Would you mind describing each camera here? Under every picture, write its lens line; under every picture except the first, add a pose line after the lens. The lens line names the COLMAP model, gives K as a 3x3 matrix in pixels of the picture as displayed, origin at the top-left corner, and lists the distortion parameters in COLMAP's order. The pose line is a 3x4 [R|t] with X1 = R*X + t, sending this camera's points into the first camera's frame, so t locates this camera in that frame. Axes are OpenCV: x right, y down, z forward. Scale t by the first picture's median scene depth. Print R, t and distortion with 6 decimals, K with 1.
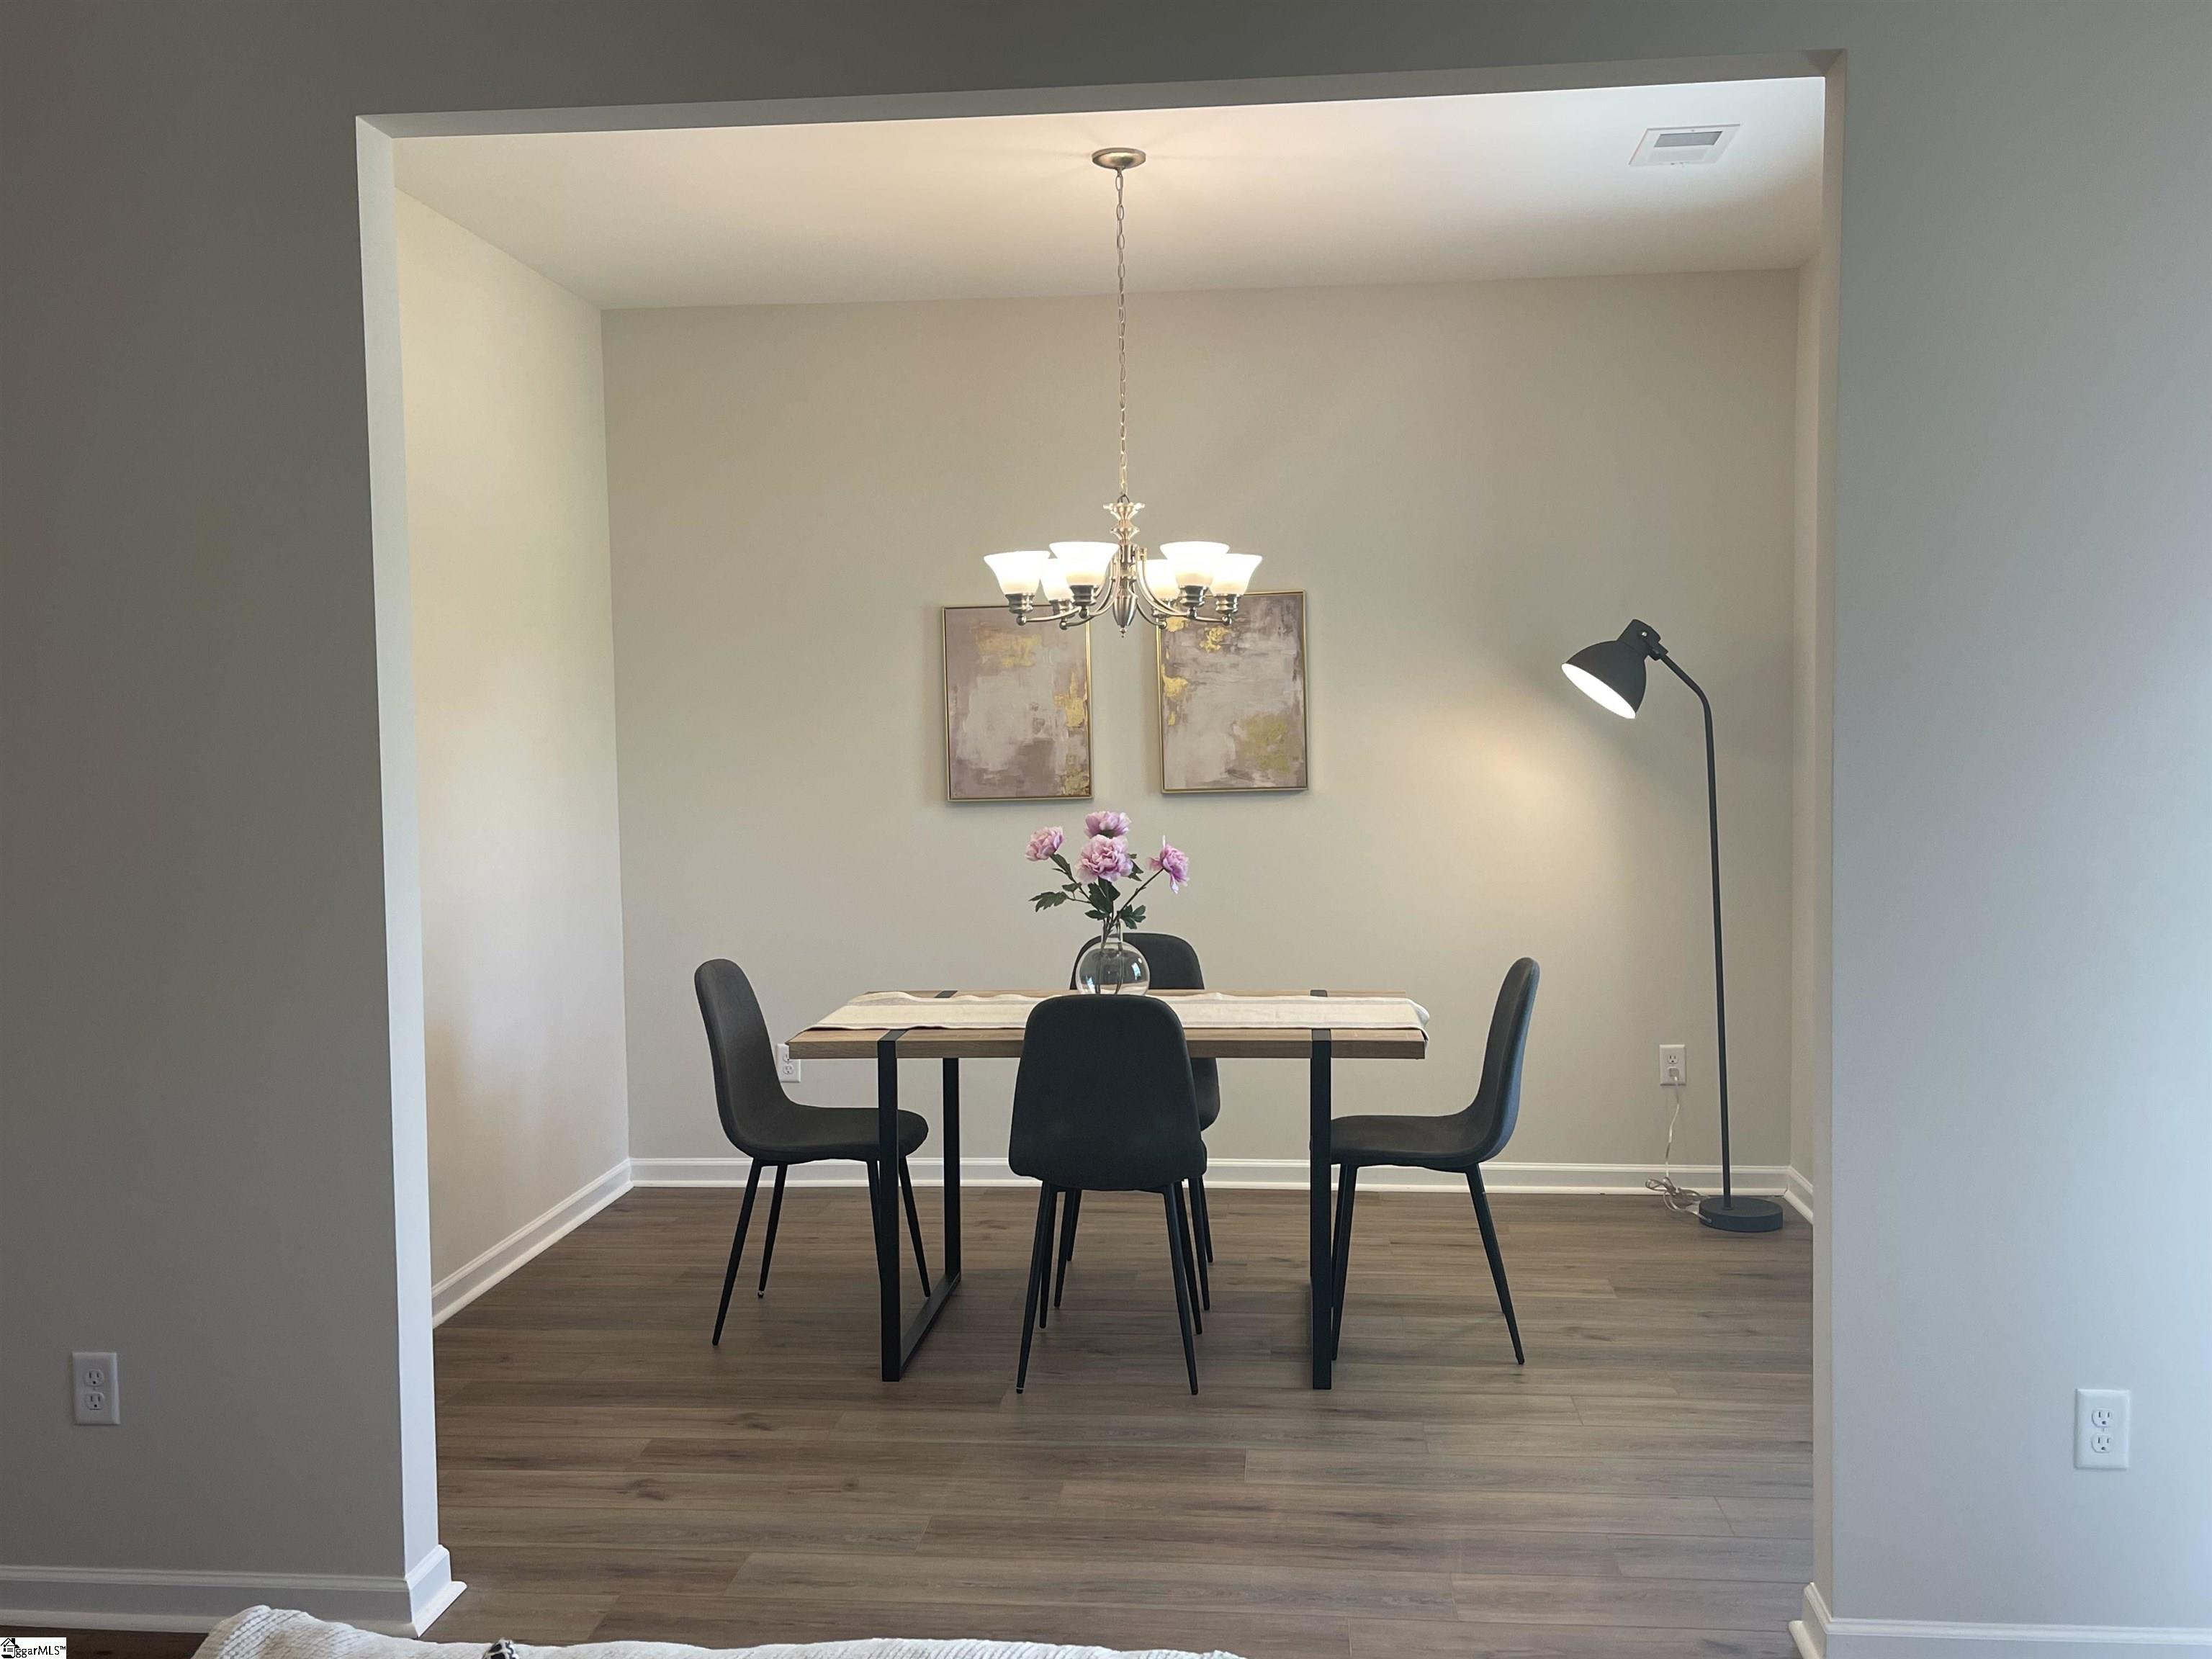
lens RADIAL K [[1903.4, 0, 1106.0], [0, 1903.4, 829.5], [0, 0, 1]] dist [0.114845, -0.283755]
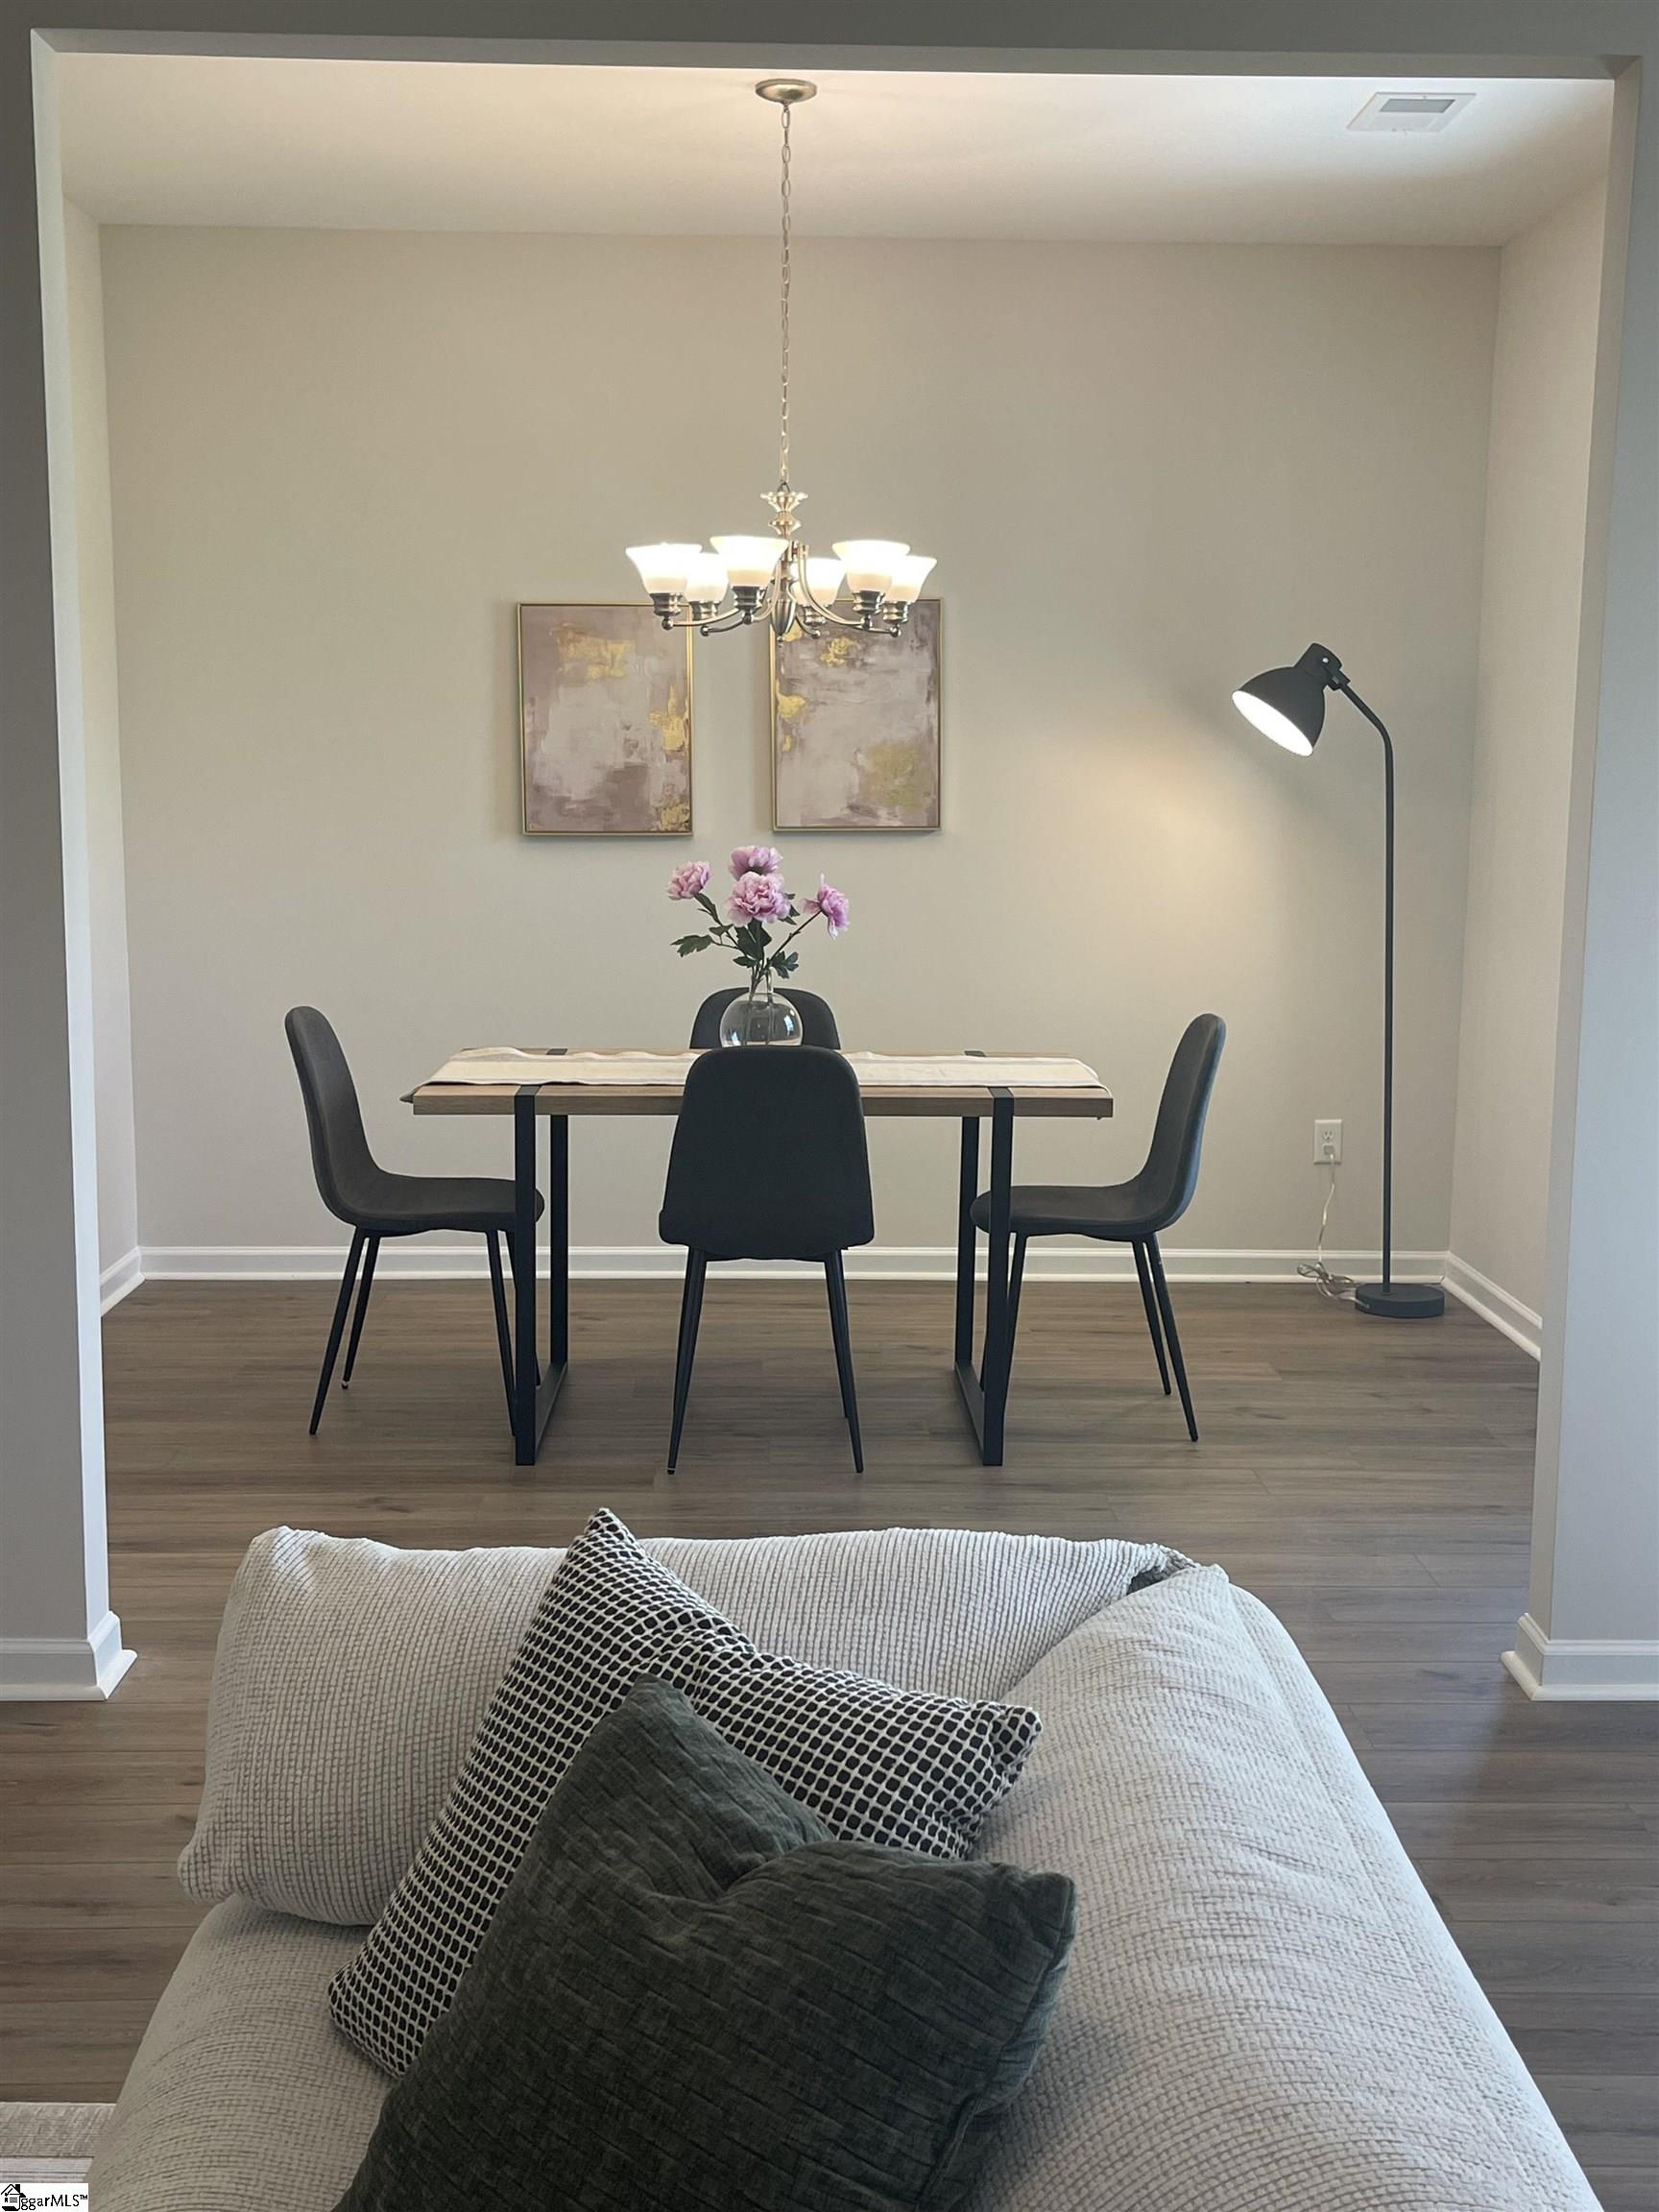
lens RADIAL K [[2358.9, 0, 829.5], [0, 2358.9, 1106.0], [0, 0, 1]] dist [0.261122, -1.531985]
pose [[0.993083, 0.006734, 0.117225, -0.092470], [-0.017275, 0.995869, 0.089141, 0.012099], [-0.116140, -0.090550, 0.989097, -0.110290]]
